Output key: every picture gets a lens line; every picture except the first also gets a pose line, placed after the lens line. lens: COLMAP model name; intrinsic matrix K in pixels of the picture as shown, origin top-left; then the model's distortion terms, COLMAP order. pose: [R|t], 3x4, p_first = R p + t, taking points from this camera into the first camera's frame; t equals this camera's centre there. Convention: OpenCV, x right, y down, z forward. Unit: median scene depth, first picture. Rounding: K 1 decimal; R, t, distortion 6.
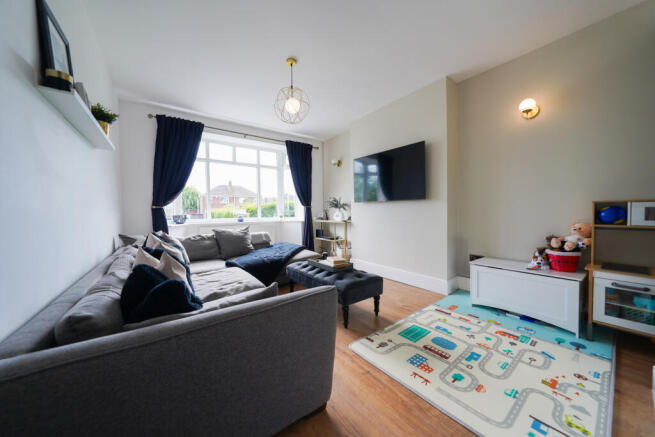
lens RADIAL K [[228.9, 0, 323.2], [0, 228.9, 217.5], [0, 0, 1]] dist [-0.017744, 0.002235]
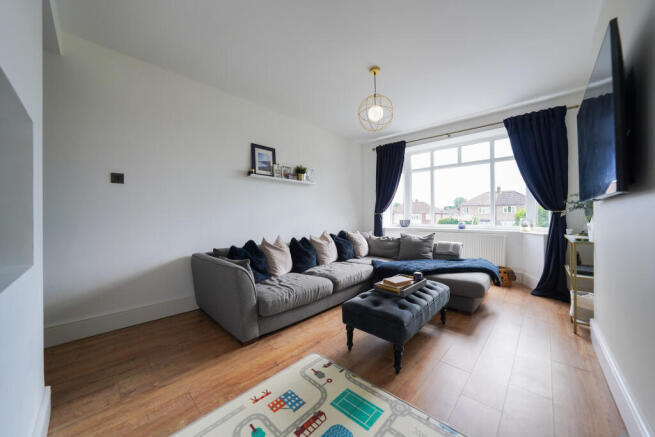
lens RADIAL K [[228.9, 0, 324.8], [0, 228.9, 215.0], [0, 0, 1]] dist [-0.017744, 0.002235]
pose [[0.186031, 0.003347, -0.982538, 0.573362], [-0.030607, 0.999529, -0.002390, -0.024138], [0.982067, 0.030518, 0.186046, 0.431318]]
